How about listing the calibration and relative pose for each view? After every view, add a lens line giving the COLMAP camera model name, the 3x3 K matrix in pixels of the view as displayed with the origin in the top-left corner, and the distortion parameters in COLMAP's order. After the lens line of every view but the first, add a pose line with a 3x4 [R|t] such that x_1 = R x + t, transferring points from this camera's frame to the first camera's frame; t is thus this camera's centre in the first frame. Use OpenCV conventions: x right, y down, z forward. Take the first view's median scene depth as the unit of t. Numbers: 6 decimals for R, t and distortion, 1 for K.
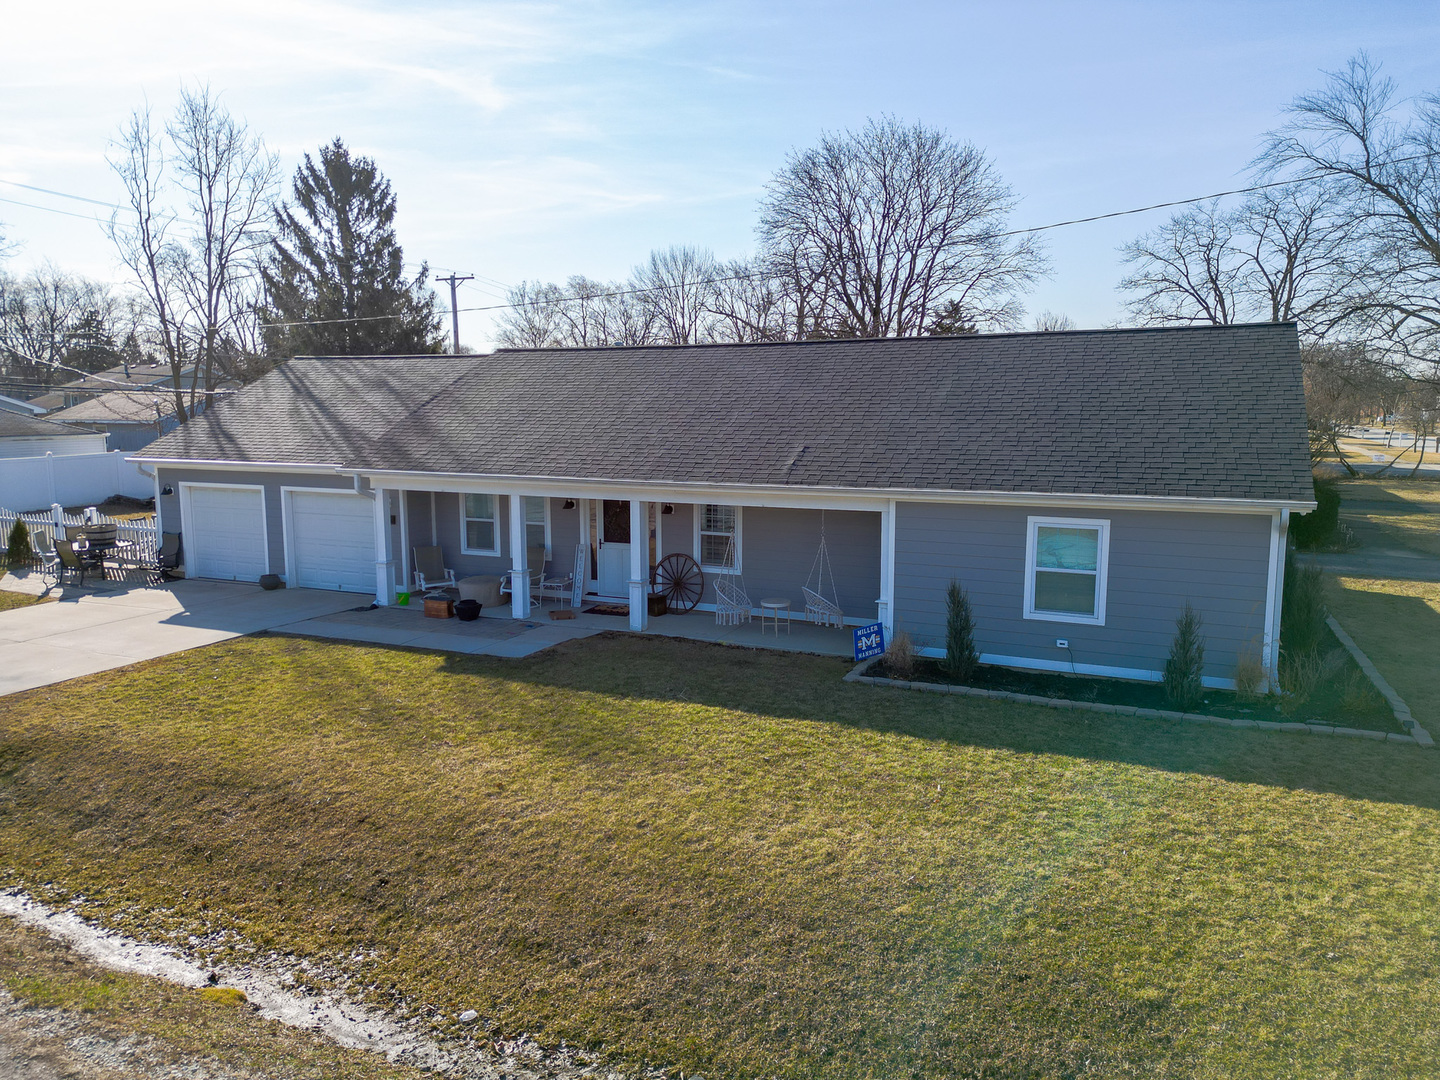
lens RADIAL K [[1006.7, 0, 720.0], [0, 1006.7, 540.0], [0, 0, 1]] dist [0.076992, -0.070289]
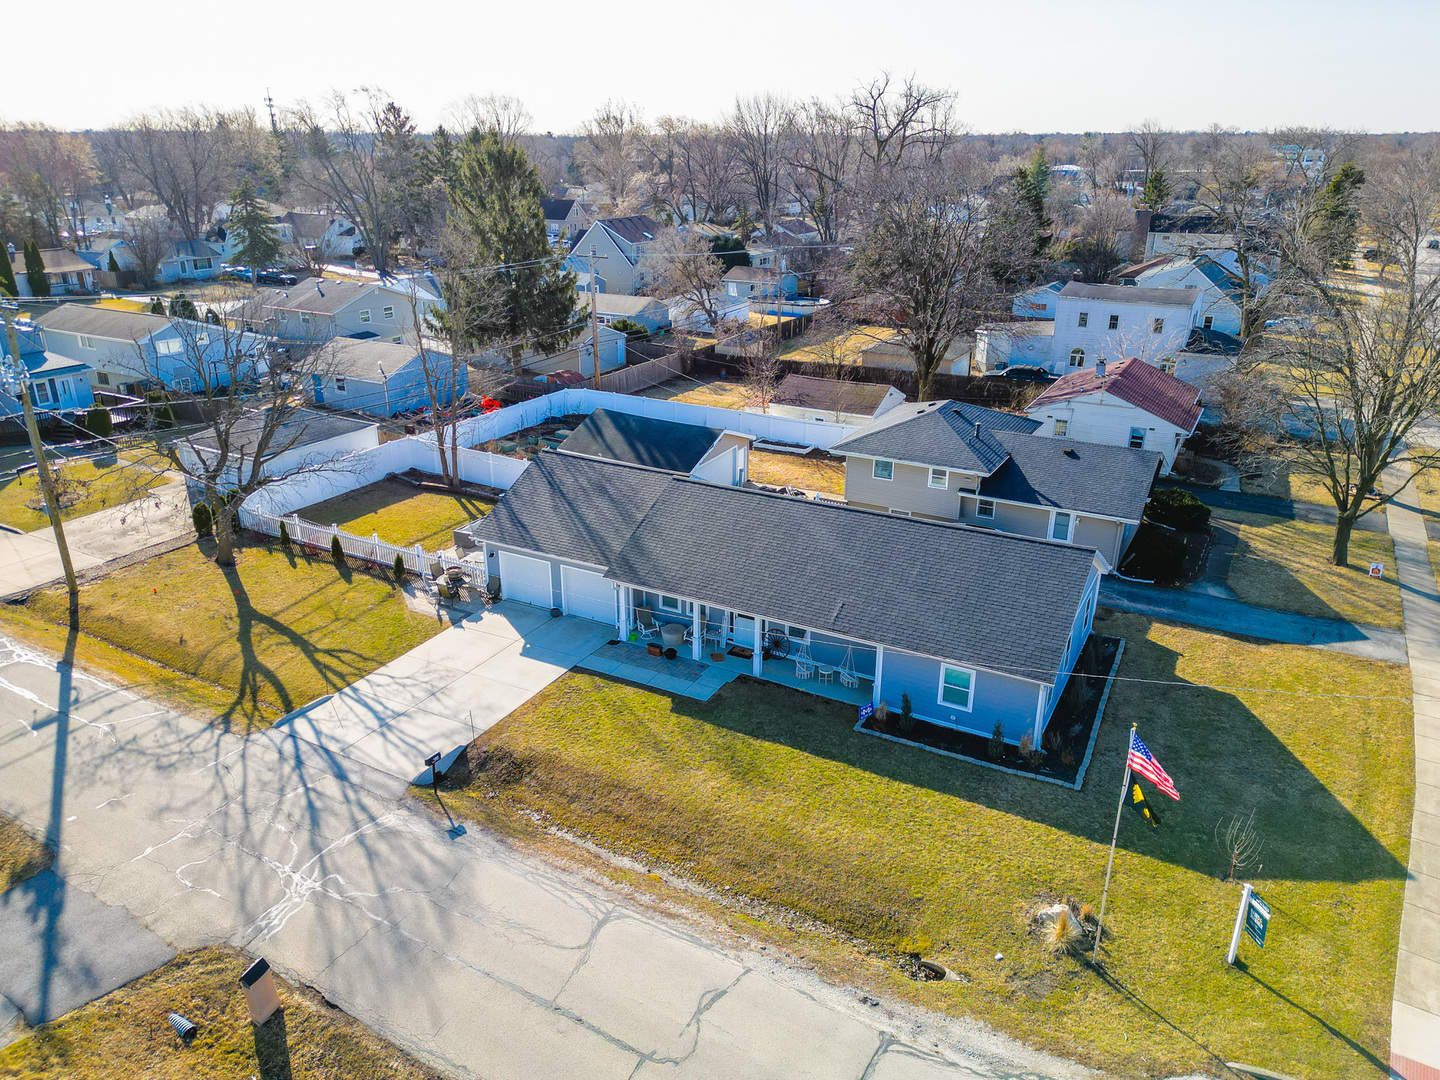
lens RADIAL K [[1006.7, 0, 720.0], [0, 1006.7, 540.0], [0, 0, 1]] dist [0.076992, -0.070289]
pose [[0.997645, 0.030056, -0.061648, -0.048057], [-0.014428, 0.970721, 0.239774, -0.797980], [0.067050, -0.238320, 0.968869, -1.091756]]
